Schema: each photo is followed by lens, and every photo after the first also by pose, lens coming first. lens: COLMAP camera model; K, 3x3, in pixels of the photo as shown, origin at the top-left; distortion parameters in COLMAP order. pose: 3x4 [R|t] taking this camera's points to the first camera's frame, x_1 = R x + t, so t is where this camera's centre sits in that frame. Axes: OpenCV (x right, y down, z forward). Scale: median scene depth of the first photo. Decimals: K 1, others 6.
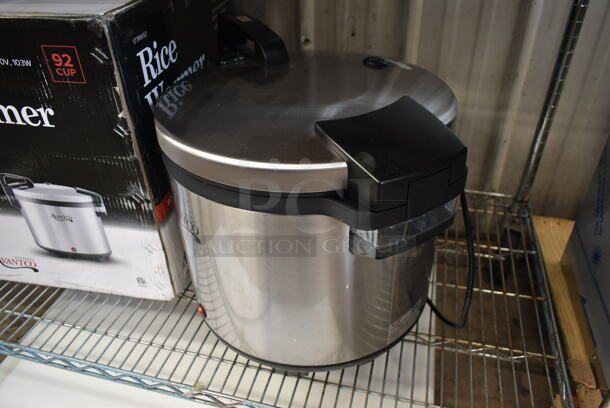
lens RADIAL K [[461.7, 0, 309.4], [0, 461.7, 203.9], [0, 0, 1]] dist [-0.009430, 0.002846]
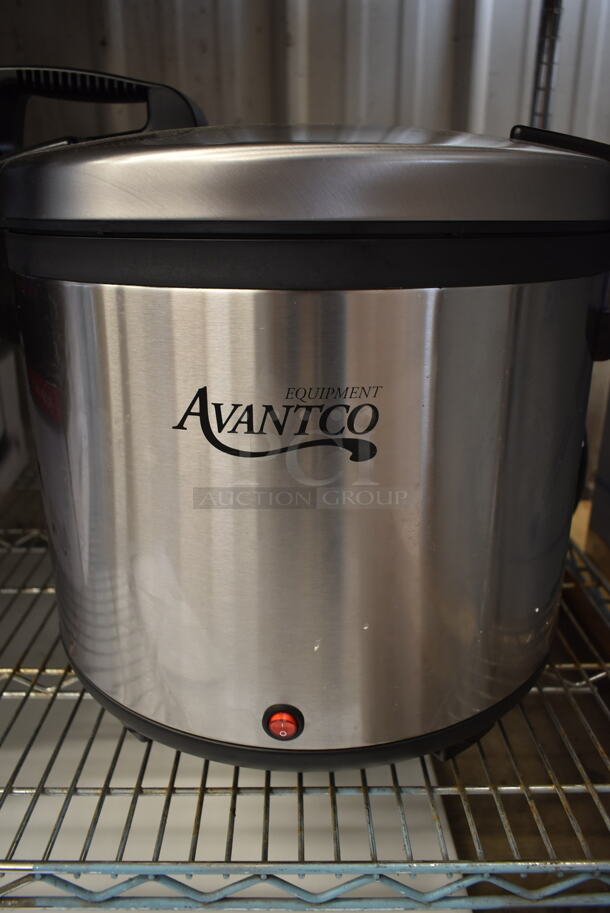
lens RADIAL K [[691.0, 0, 300.6], [0, 691.0, 455.2], [0, 0, 1]] dist [-0.009430, 0.002846]
pose [[0.965924, -0.069065, 0.249441, -0.044428], [0.131334, 0.961240, -0.242424, 0.247022], [-0.223030, 0.266924, 0.937555, 0.288361]]
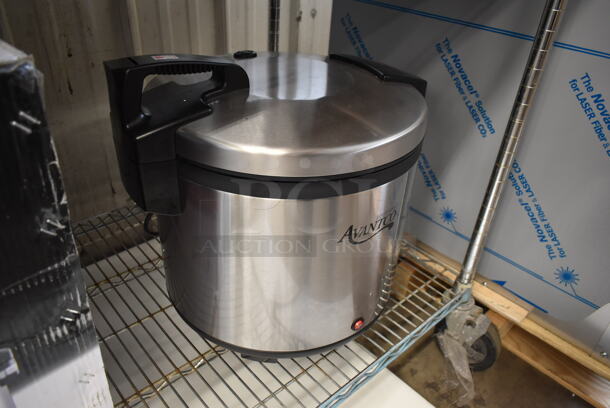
lens RADIAL K [[461.7, 0, 307.5], [0, 461.7, 203.6], [0, 0, 1]] dist [-0.009430, 0.002846]
pose [[0.547761, -0.411093, 0.728670, -0.606292], [0.420150, 0.888328, 0.185330, -0.139331], [-0.723486, 0.204634, 0.659313, 0.249113]]
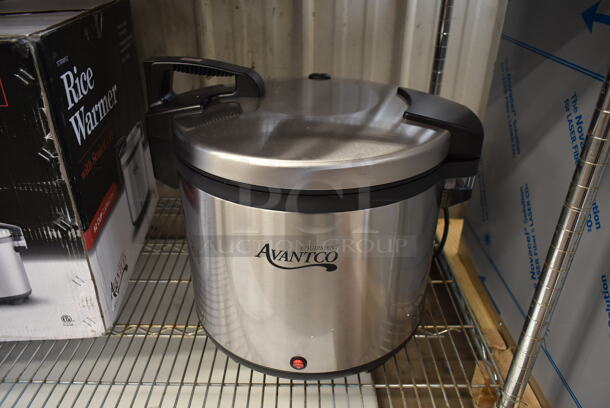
lens RADIAL K [[461.7, 0, 307.8], [0, 461.7, 203.3], [0, 0, 1]] dist [-0.009430, 0.002846]
pose [[0.966952, -0.096854, 0.235844, -0.100589], [0.121202, 0.988448, -0.091000, 0.090055], [-0.224306, 0.116577, 0.967521, -0.051796]]
